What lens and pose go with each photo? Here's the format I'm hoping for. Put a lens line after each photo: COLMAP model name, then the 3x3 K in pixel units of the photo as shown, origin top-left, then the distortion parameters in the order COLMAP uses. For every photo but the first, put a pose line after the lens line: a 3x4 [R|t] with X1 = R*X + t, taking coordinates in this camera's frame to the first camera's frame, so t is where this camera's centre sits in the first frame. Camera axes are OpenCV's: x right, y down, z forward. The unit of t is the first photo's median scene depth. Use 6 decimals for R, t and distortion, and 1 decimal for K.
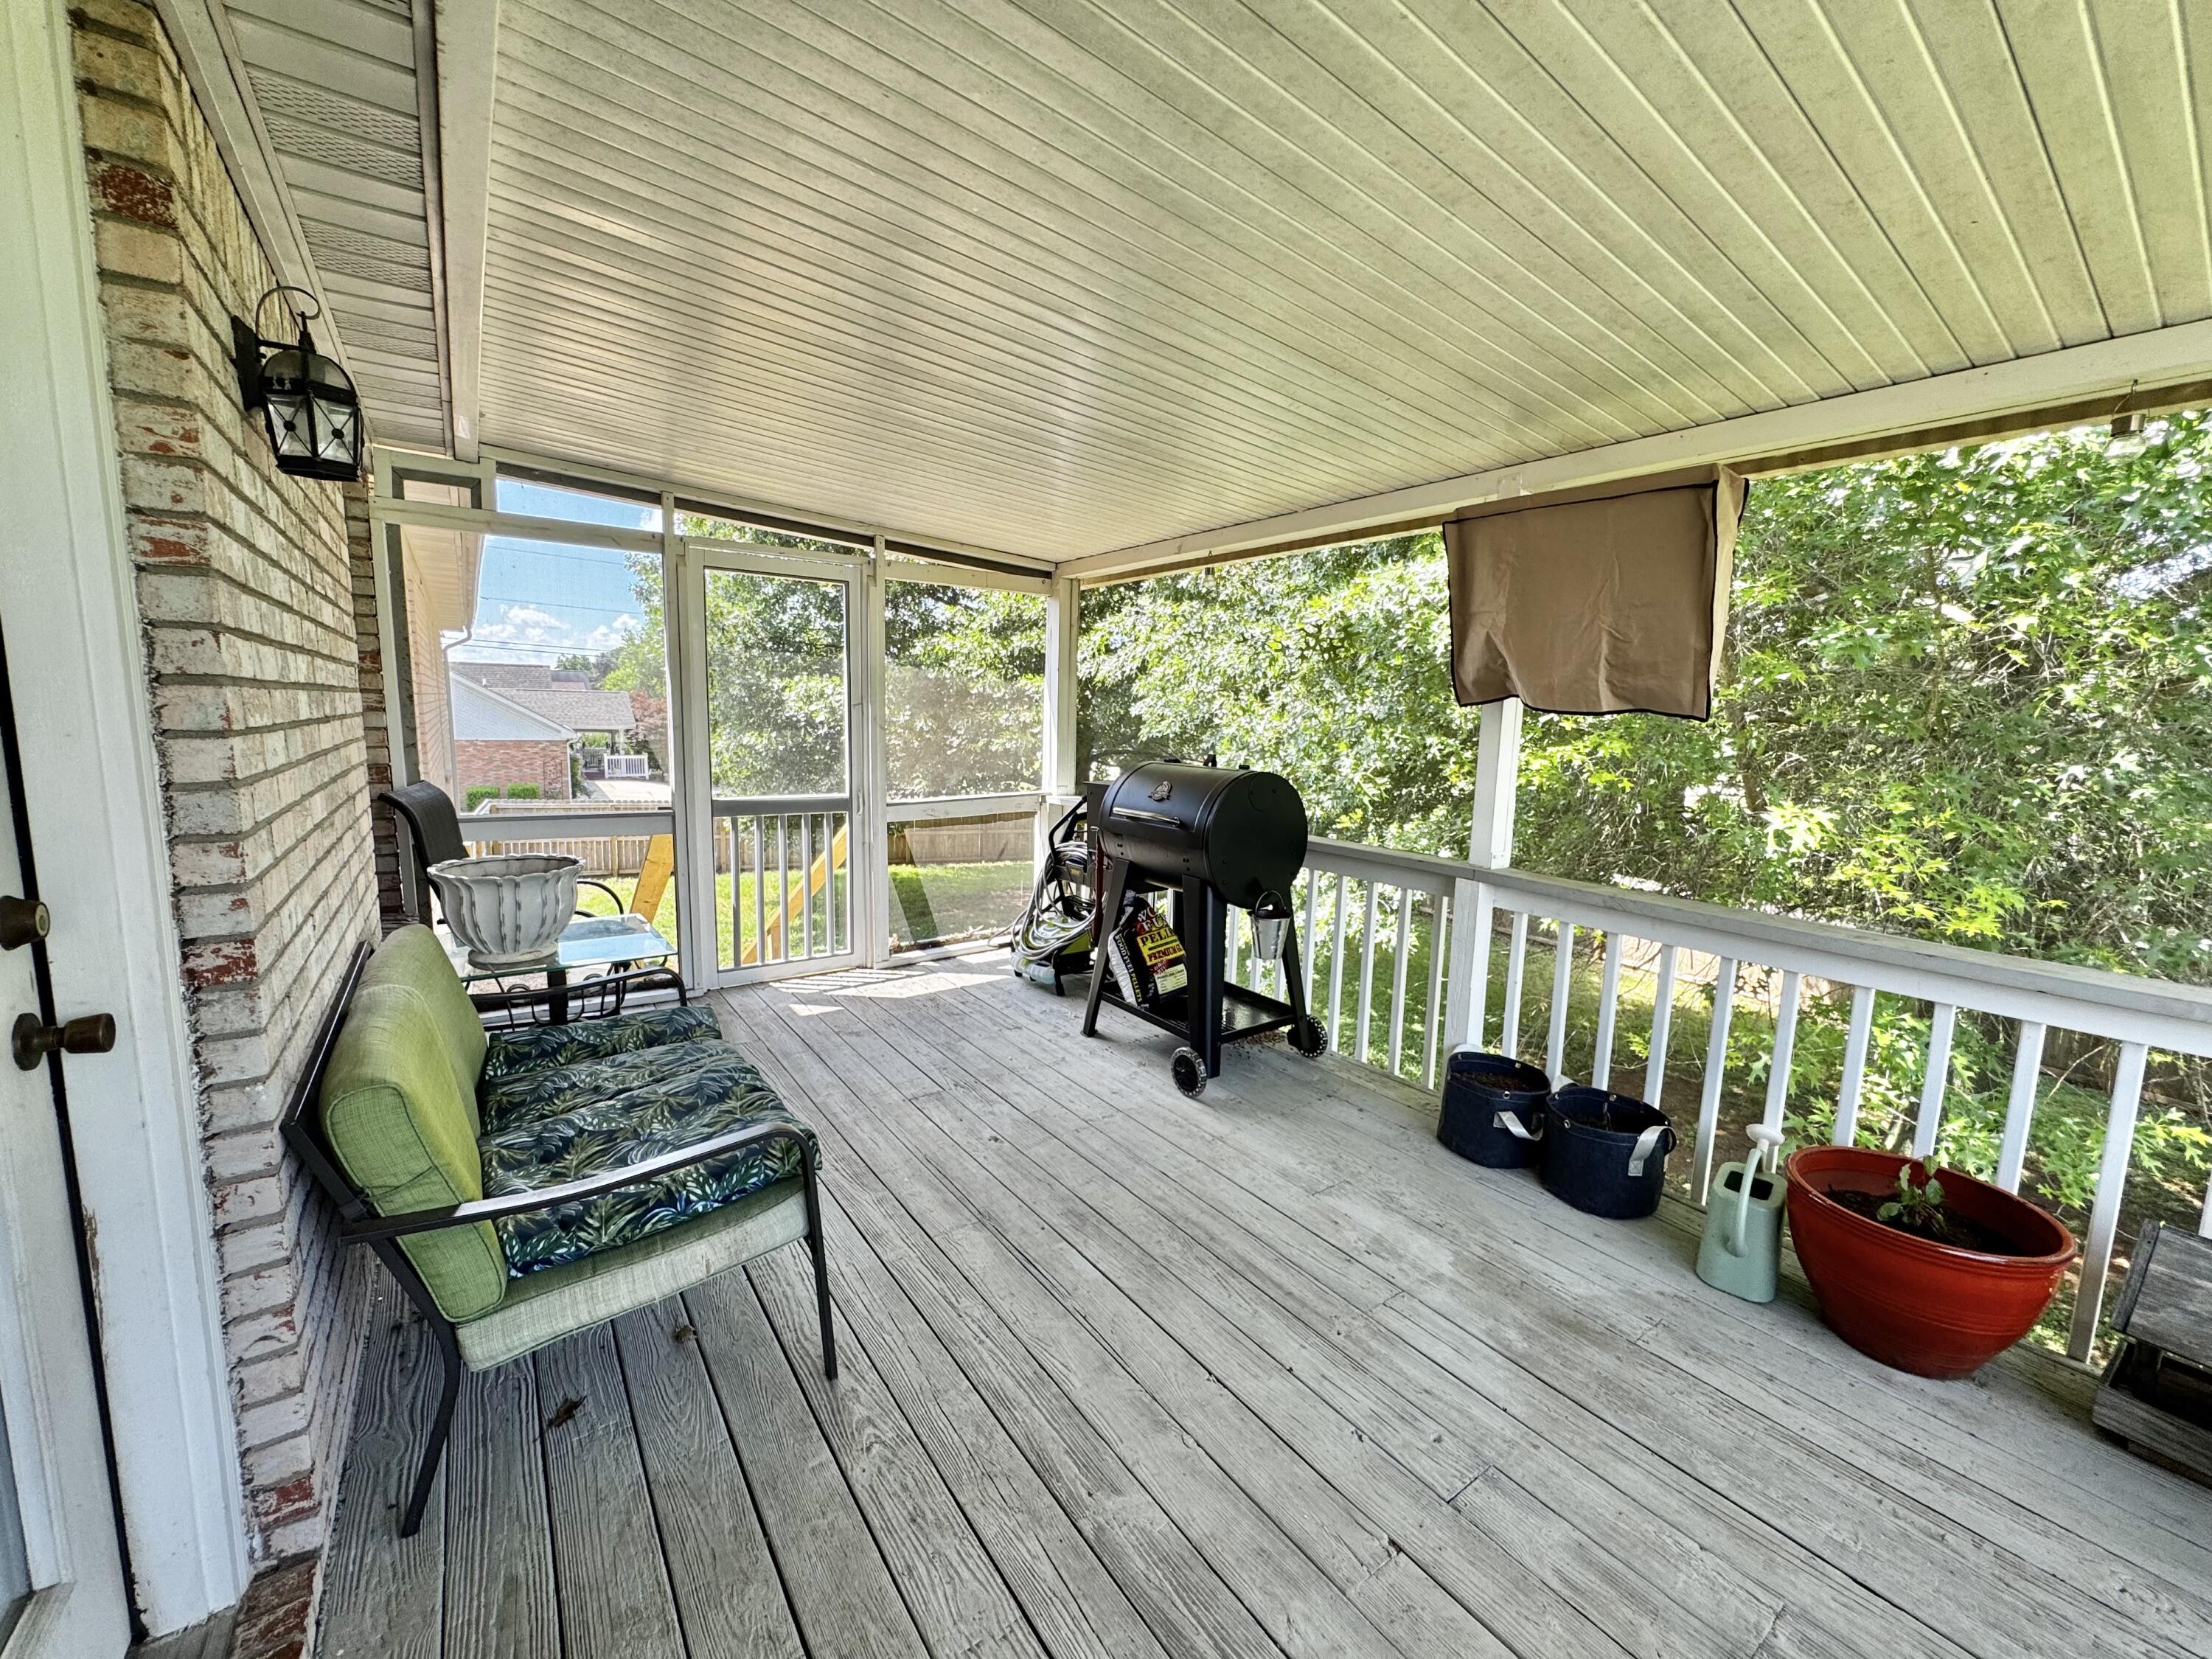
lens RADIAL K [[883.5, 0, 1104.0], [0, 883.5, 840.2], [0, 0, 1]] dist [-0.002154, -0.000394]
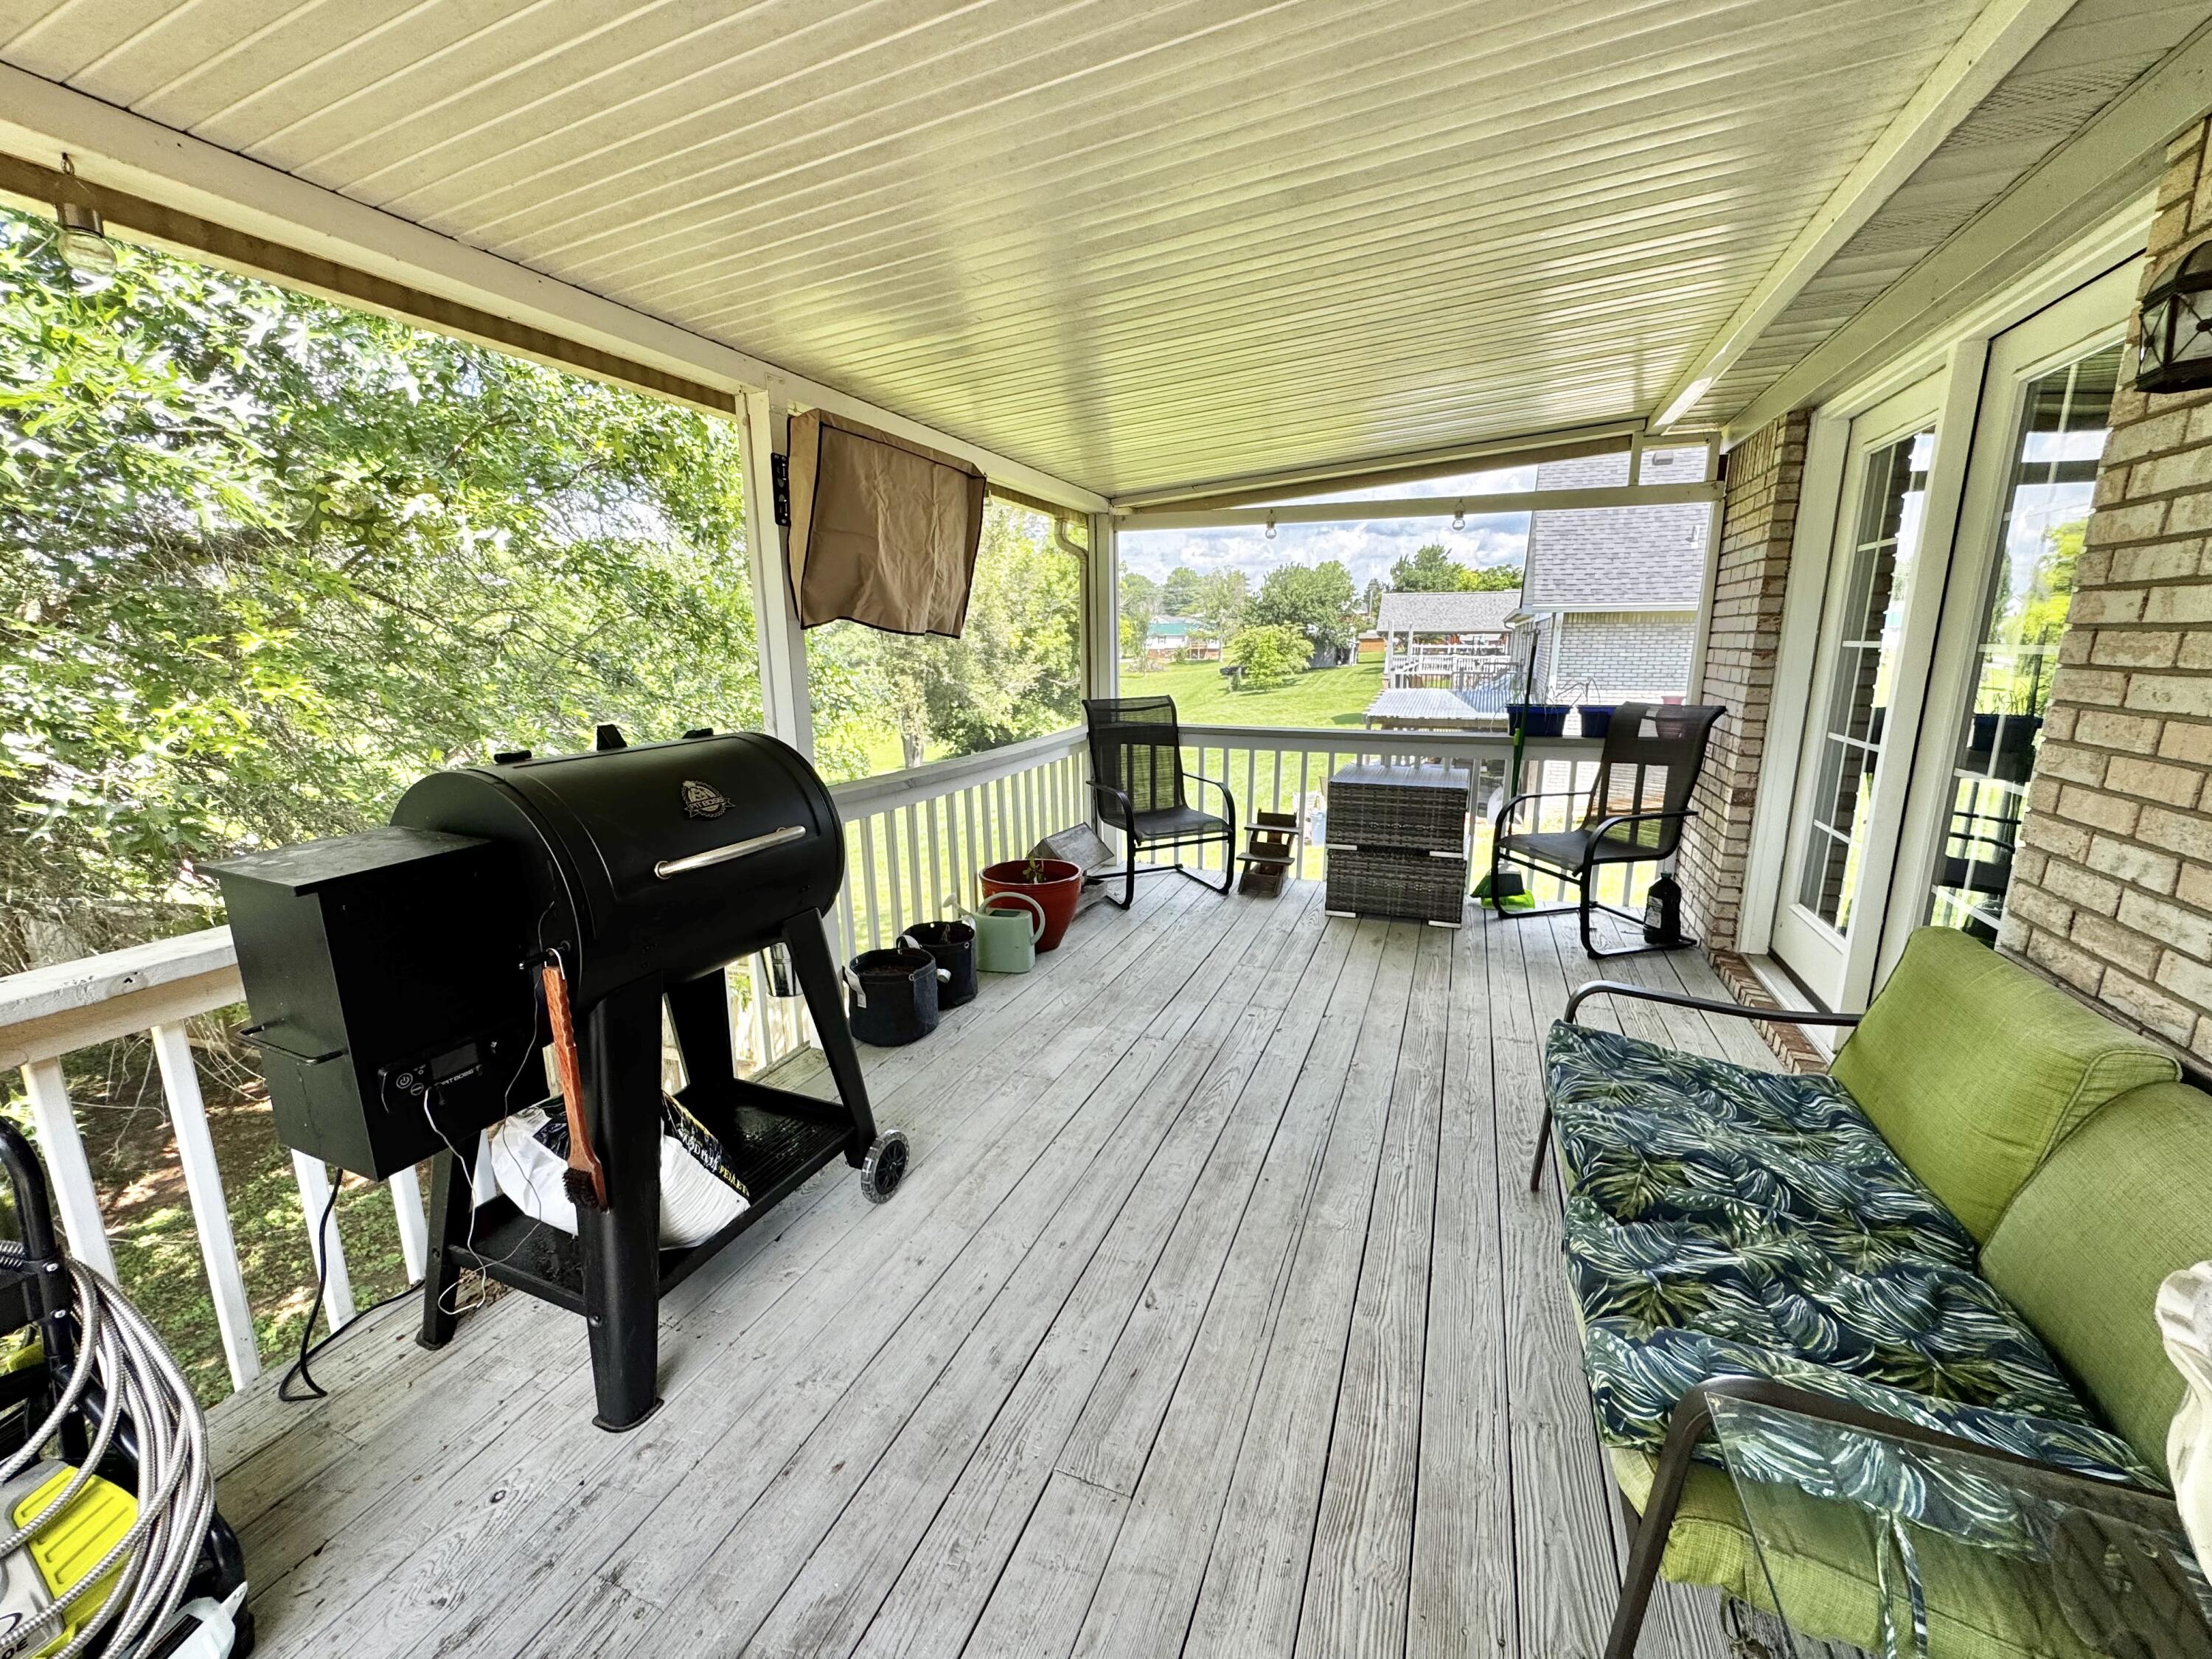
lens RADIAL K [[883.5, 0, 1101.4], [0, 883.5, 813.7], [0, 0, 1]] dist [-0.002154, -0.000394]
pose [[-0.527657, -0.191630, 0.827560, -0.701828], [0.112634, 0.949837, 0.291760, -0.249559], [-0.841957, 0.247160, -0.479604, 1.522508]]
